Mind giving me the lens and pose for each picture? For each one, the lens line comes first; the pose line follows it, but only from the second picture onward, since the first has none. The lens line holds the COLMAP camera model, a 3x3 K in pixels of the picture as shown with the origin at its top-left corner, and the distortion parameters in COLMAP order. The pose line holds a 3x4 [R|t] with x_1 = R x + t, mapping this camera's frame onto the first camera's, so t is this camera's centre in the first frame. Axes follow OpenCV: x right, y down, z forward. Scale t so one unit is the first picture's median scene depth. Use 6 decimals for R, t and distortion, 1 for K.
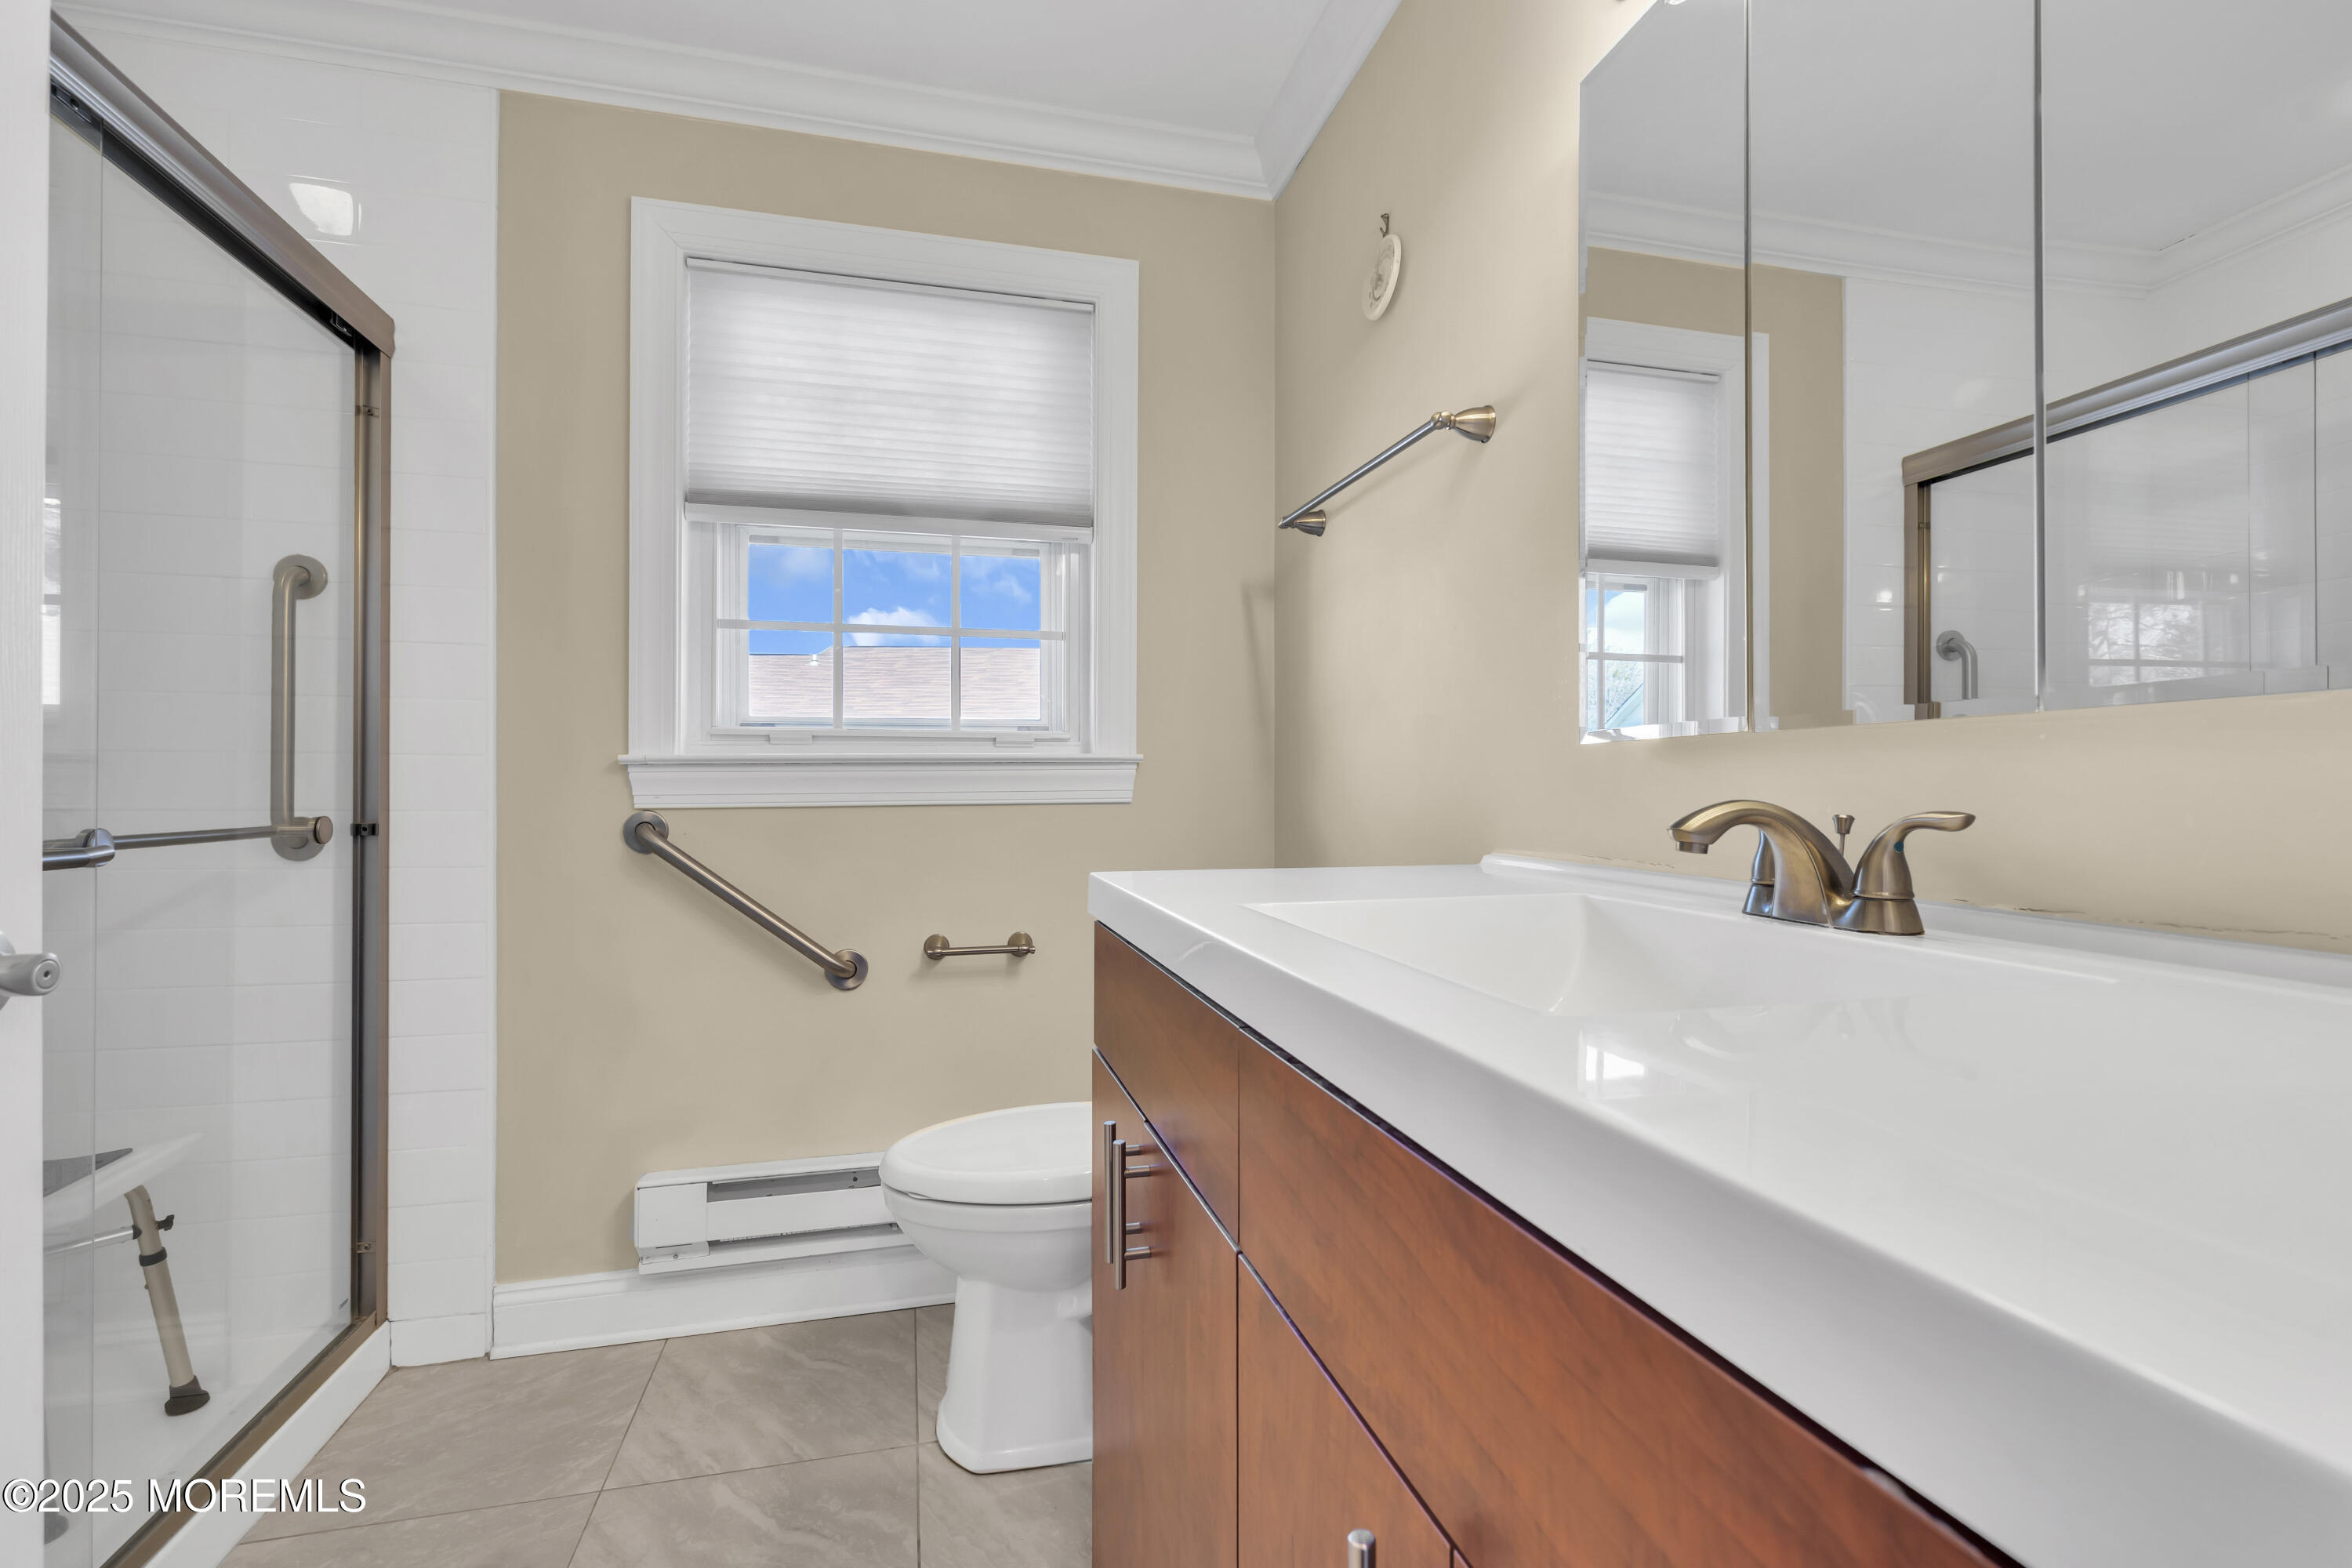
lens RADIAL K [[1071.4, 0, 1171.2], [0, 1071.4, 779.5], [0, 0, 1]] dist [-0.002540, 0.001520]
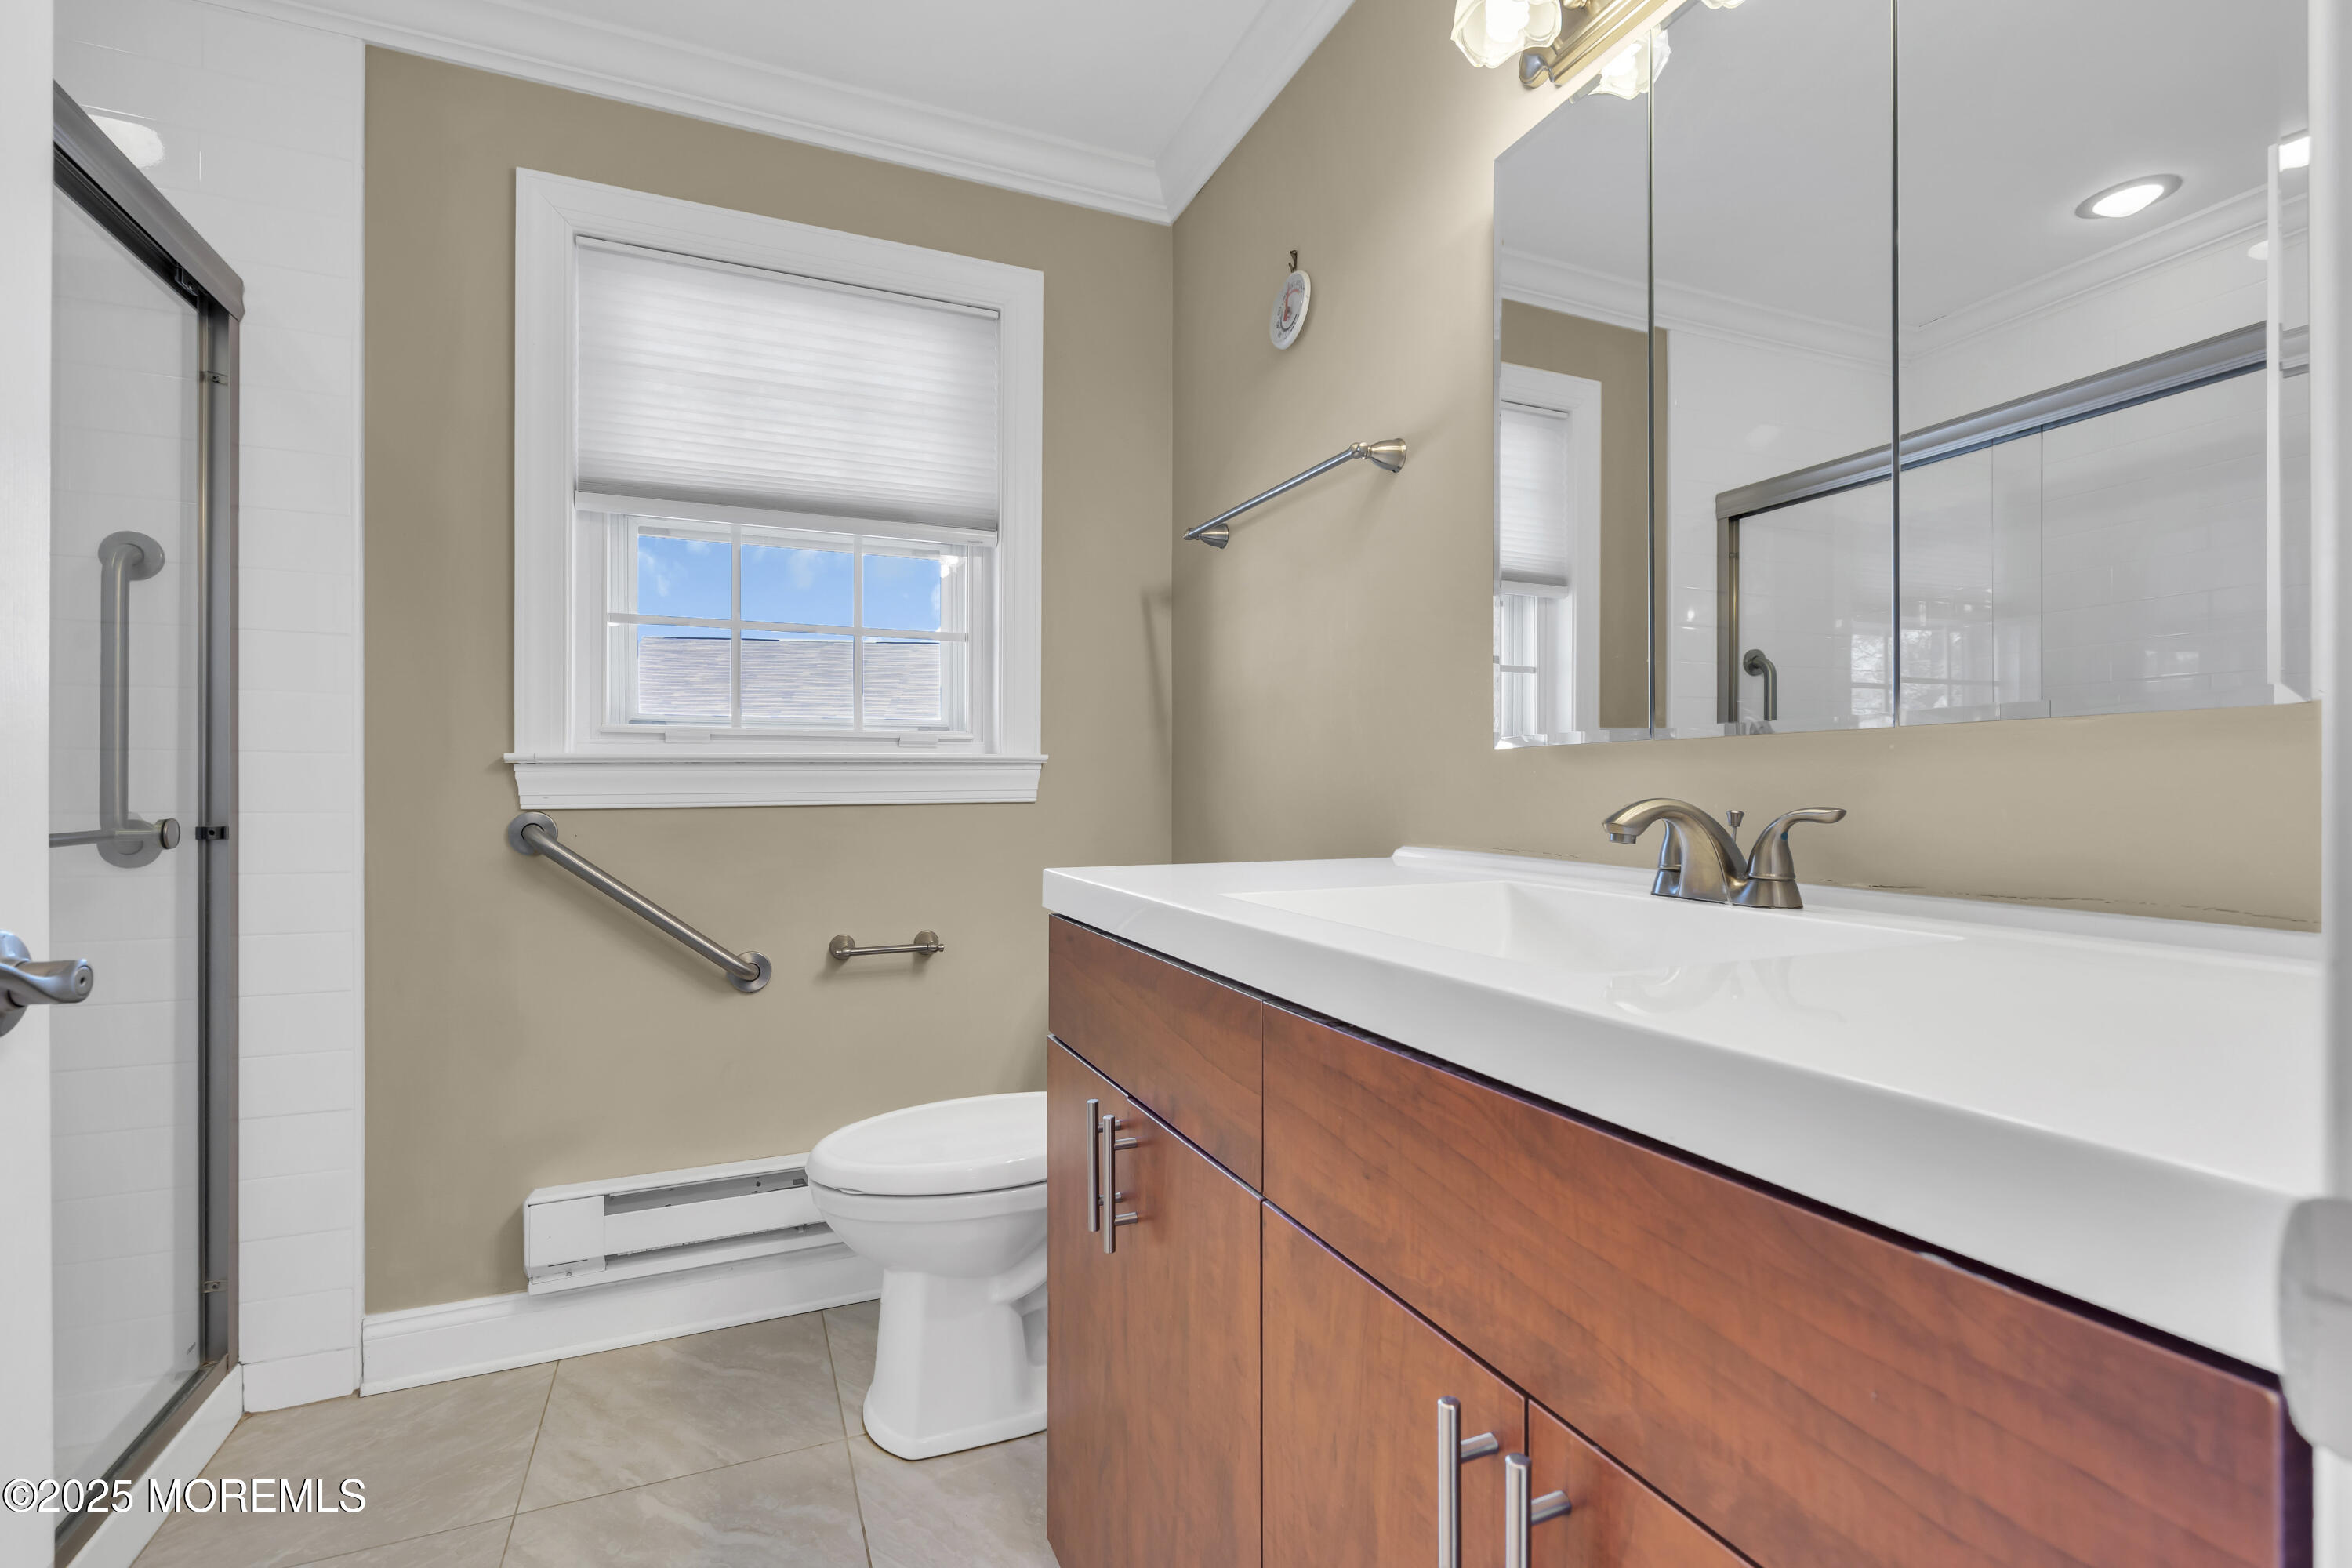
lens RADIAL K [[1071.7, 0, 1176.0], [0, 1071.7, 784.0], [0, 0, 1]] dist [-0.001882, 0.000554]
pose [[0.987840, 0.000404, 0.155474, -0.076707], [-0.001101, 0.999990, 0.004397, -0.000517], [-0.155471, -0.004514, 0.987830, -0.037334]]
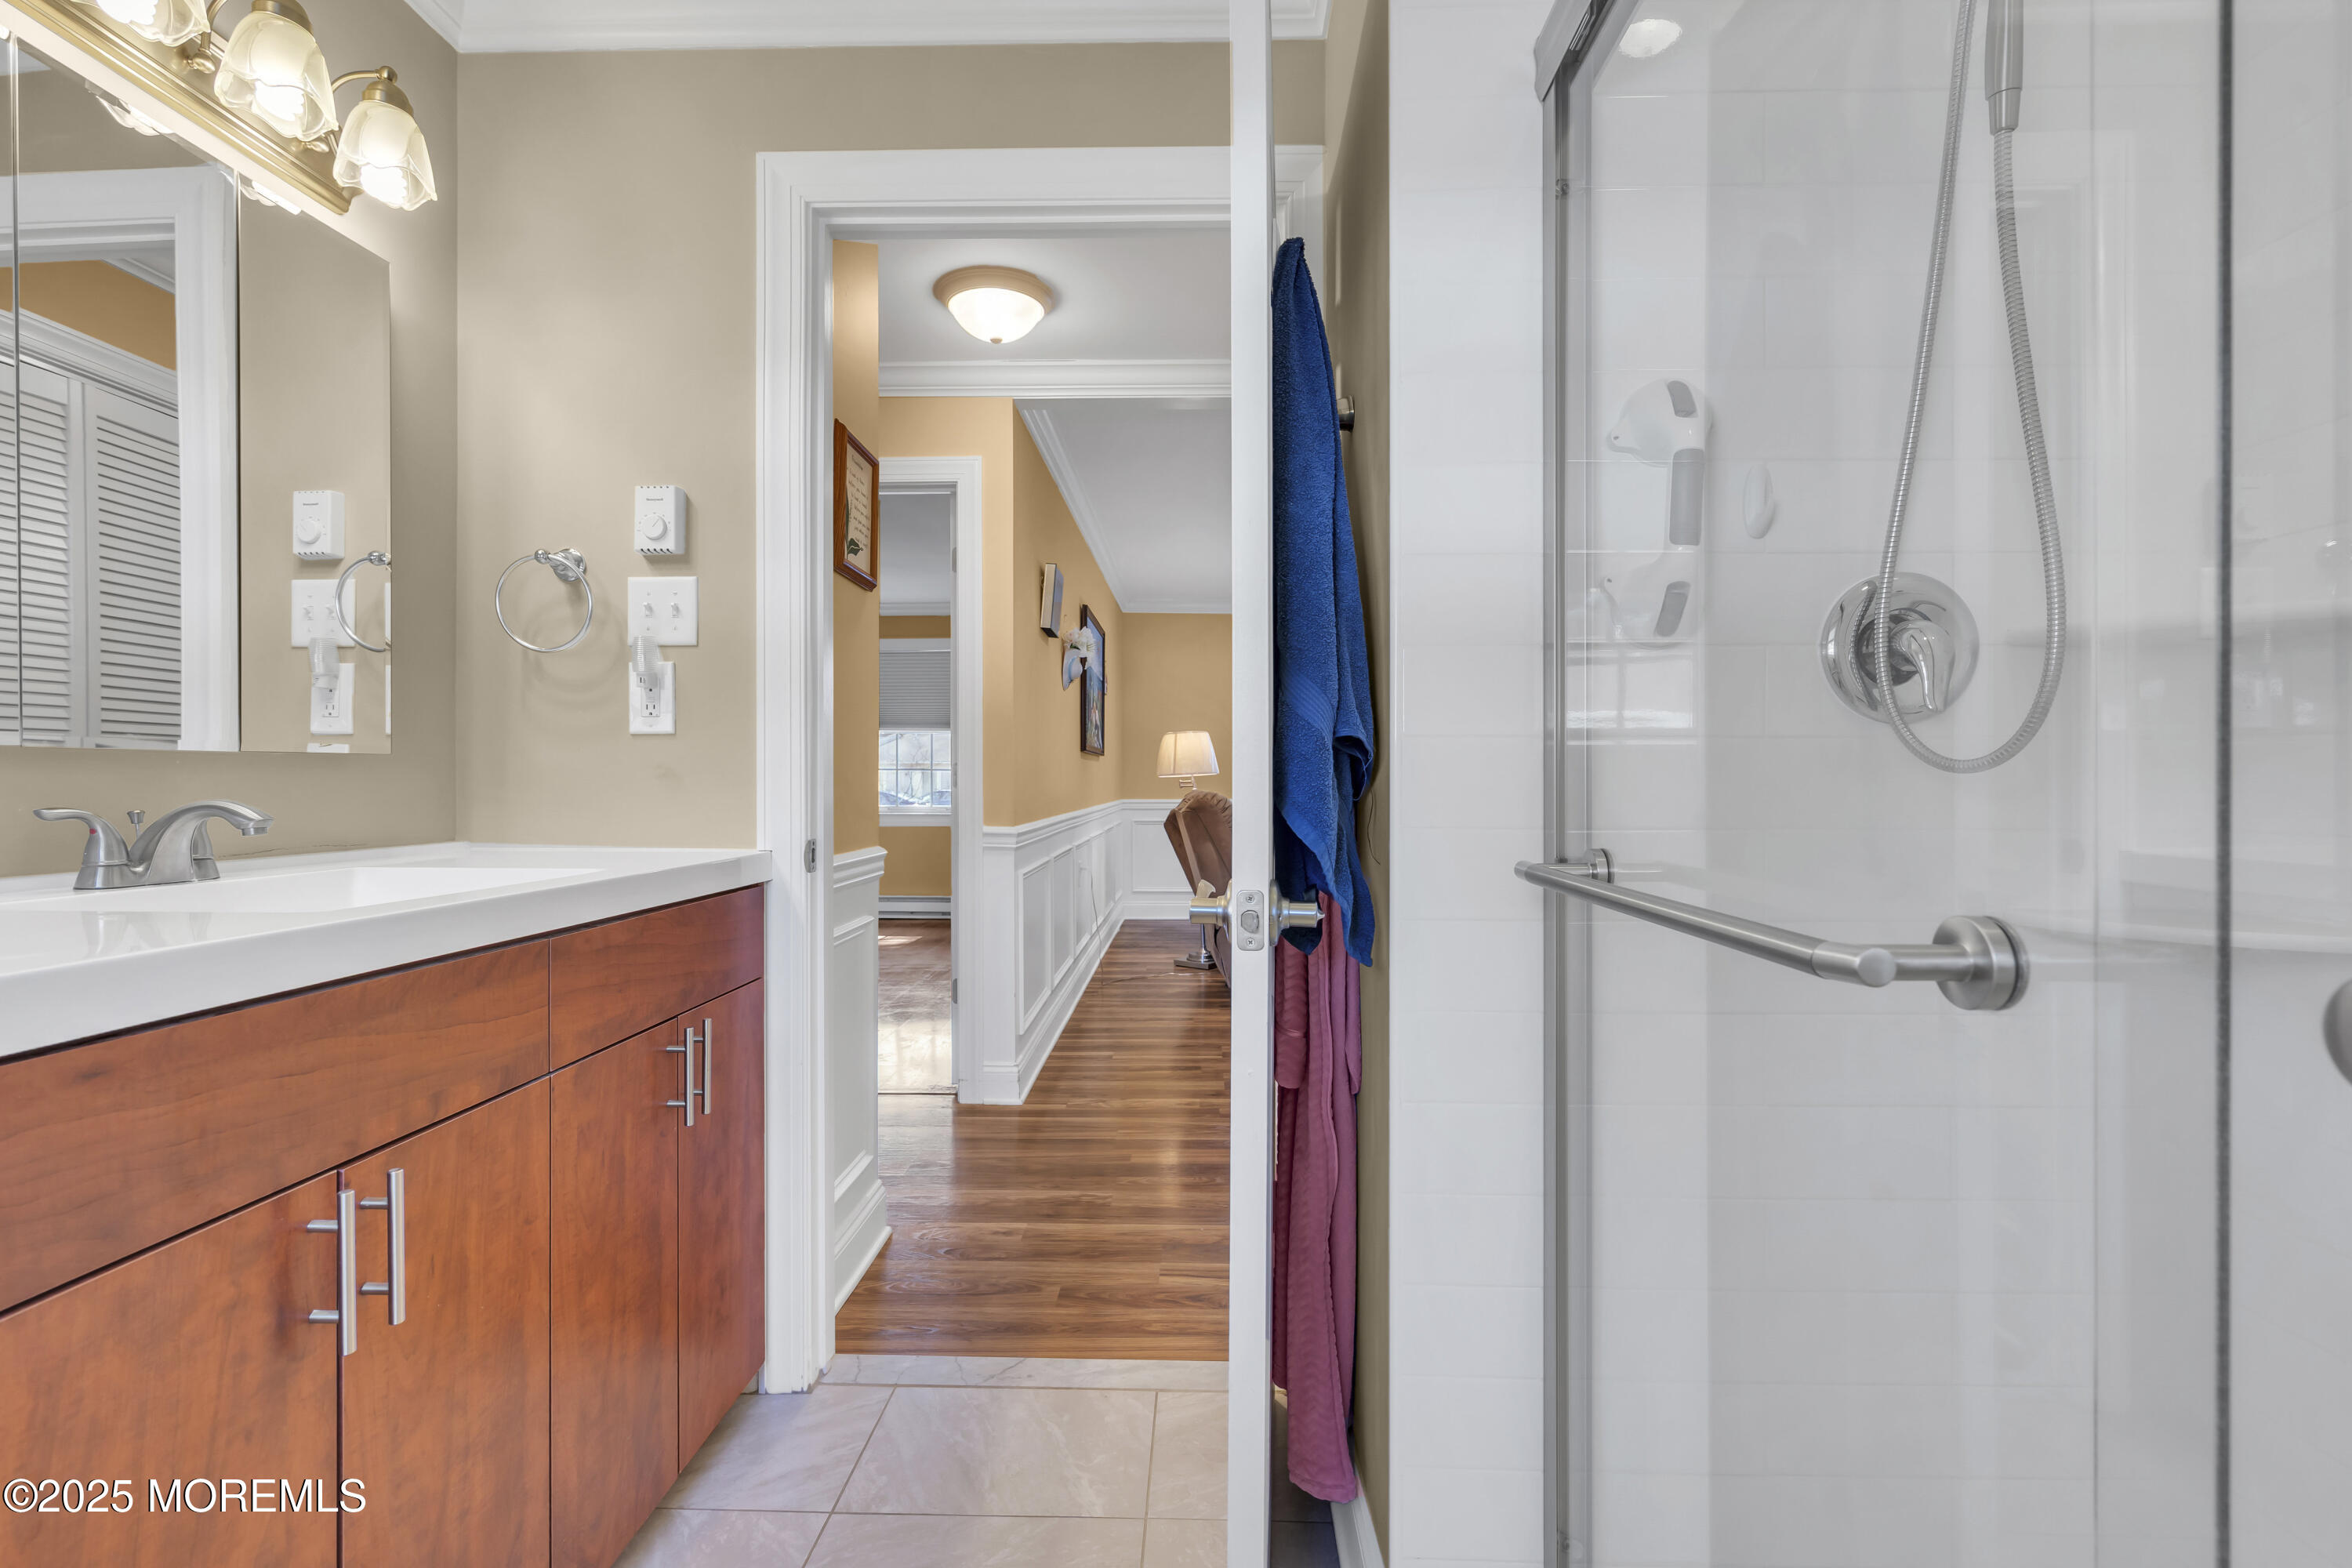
lens RADIAL K [[1071.4, 0, 1171.2], [0, 1071.4, 779.5], [0, 0, 1]] dist [-0.002540, 0.001520]
pose [[-0.962142, -0.001051, 0.272548, -0.494203], [-0.002281, 0.999989, -0.004197, -0.003284], [-0.272541, -0.004660, -0.962133, 0.882091]]
